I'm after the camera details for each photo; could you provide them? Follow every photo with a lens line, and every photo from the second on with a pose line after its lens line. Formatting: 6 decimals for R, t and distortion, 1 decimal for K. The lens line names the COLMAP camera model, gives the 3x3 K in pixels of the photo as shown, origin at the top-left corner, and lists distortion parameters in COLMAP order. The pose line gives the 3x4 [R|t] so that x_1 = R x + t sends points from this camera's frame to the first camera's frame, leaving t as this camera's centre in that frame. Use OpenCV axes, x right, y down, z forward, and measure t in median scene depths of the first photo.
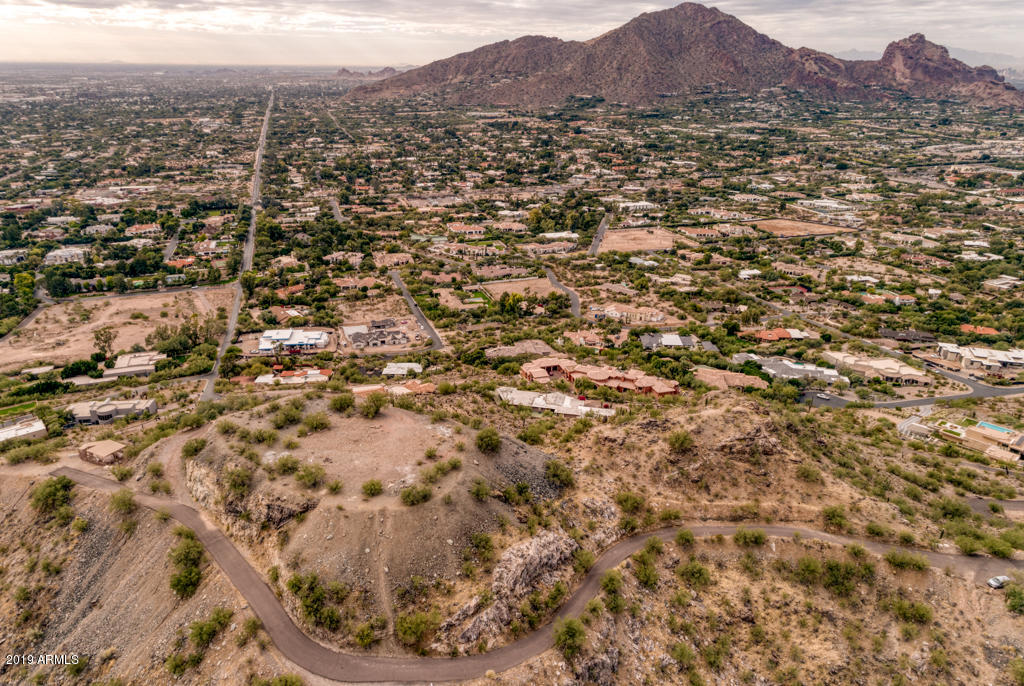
lens RADIAL K [[841.6, 0, 518.3], [0, 841.6, 306.8], [0, 0, 1]] dist [0.036818, 0.013639]
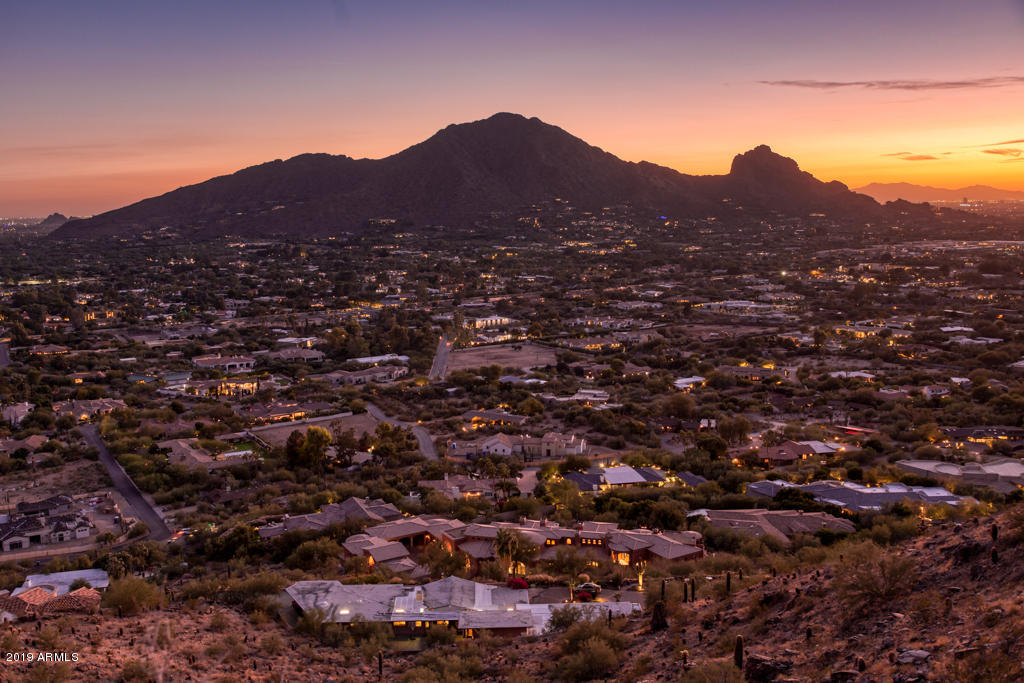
lens RADIAL K [[932.8, 0, 511.4], [0, 932.8, 309.7], [0, 0, 1]] dist [-0.020825, 0.000252]
pose [[0.973197, -0.053449, 0.223676, -0.009083], [0.104139, 0.969605, -0.221406, 0.049539], [-0.205043, 0.238766, 0.949183, 0.352622]]
